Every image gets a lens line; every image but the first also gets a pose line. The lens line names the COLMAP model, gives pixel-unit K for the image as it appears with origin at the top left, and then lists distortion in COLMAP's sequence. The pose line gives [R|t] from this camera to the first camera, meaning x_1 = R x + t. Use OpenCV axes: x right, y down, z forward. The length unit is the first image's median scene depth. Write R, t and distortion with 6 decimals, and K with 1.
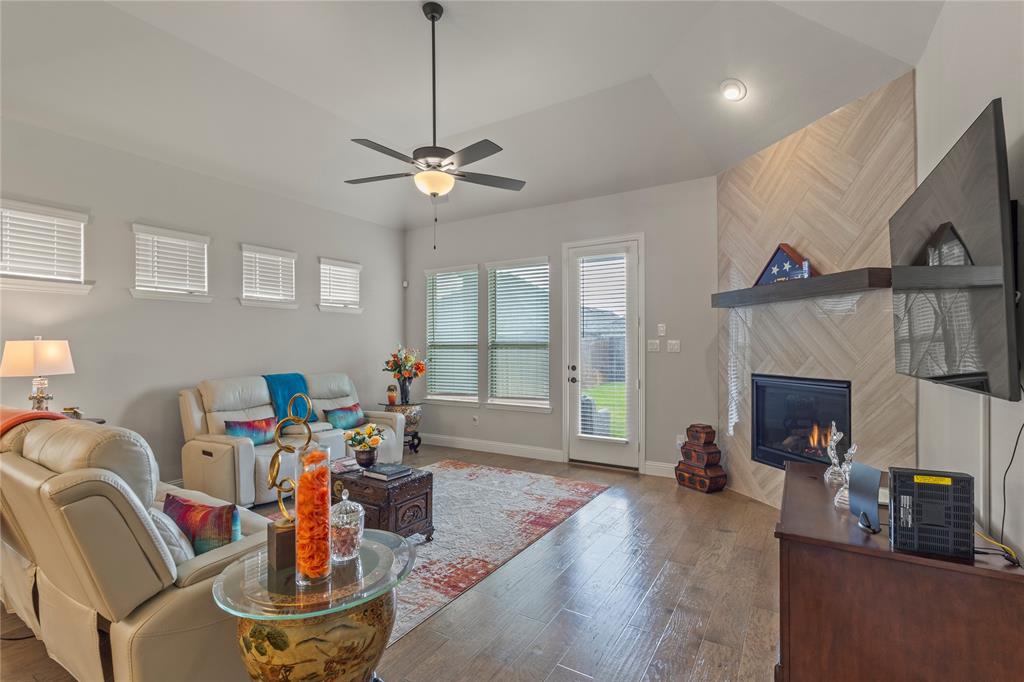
lens RADIAL K [[472.4, 0, 504.2], [0, 472.4, 348.5], [0, 0, 1]] dist [0.002561, 0.001623]
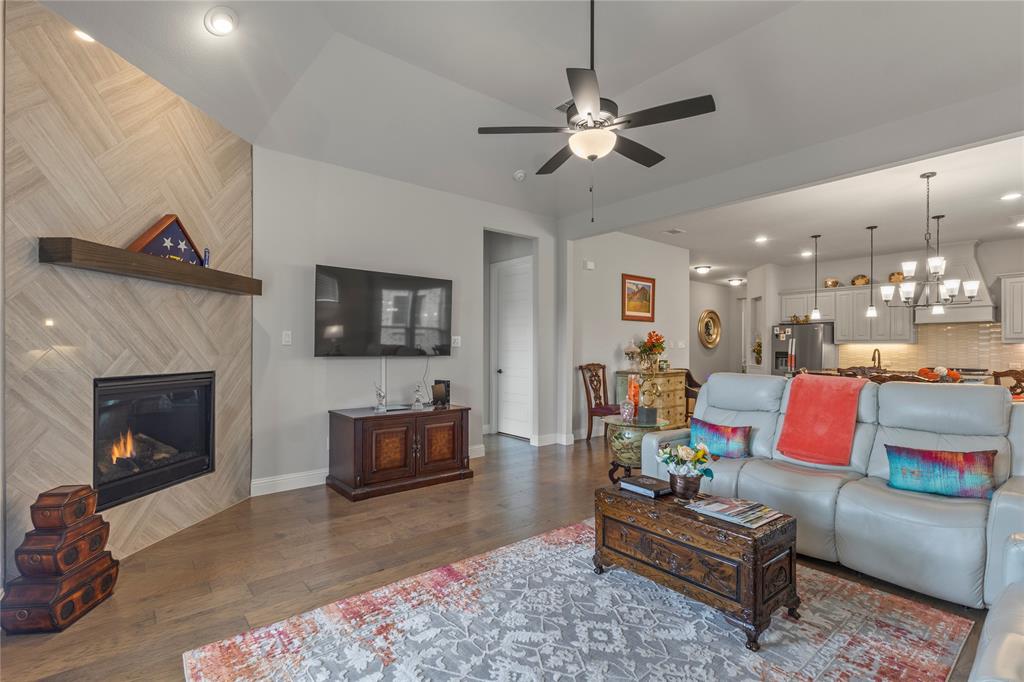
lens RADIAL K [[472.4, 0, 511.8], [0, 472.4, 347.1], [0, 0, 1]] dist [0.002561, 0.001623]
pose [[-0.948631, 0.001439, 0.316382, -0.214254], [0.001363, 0.999999, -0.000462, 0.011113], [-0.316383, -0.000007, -0.948632, 1.413242]]
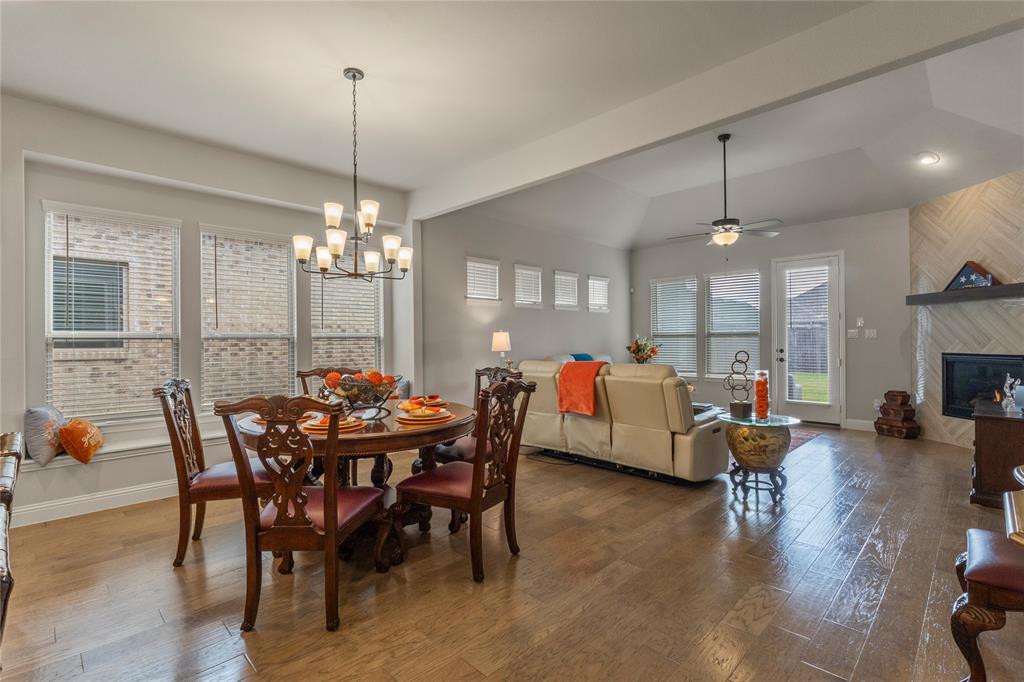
lens RADIAL K [[472.4, 0, 506.2], [0, 472.4, 340.0], [0, 0, 1]] dist [0.002561, 0.001623]
pose [[0.974215, -0.003591, -0.225592, -0.401763], [0.003026, 0.999991, -0.002850, 0.014843], [0.225601, 0.002093, 0.974218, -0.632042]]
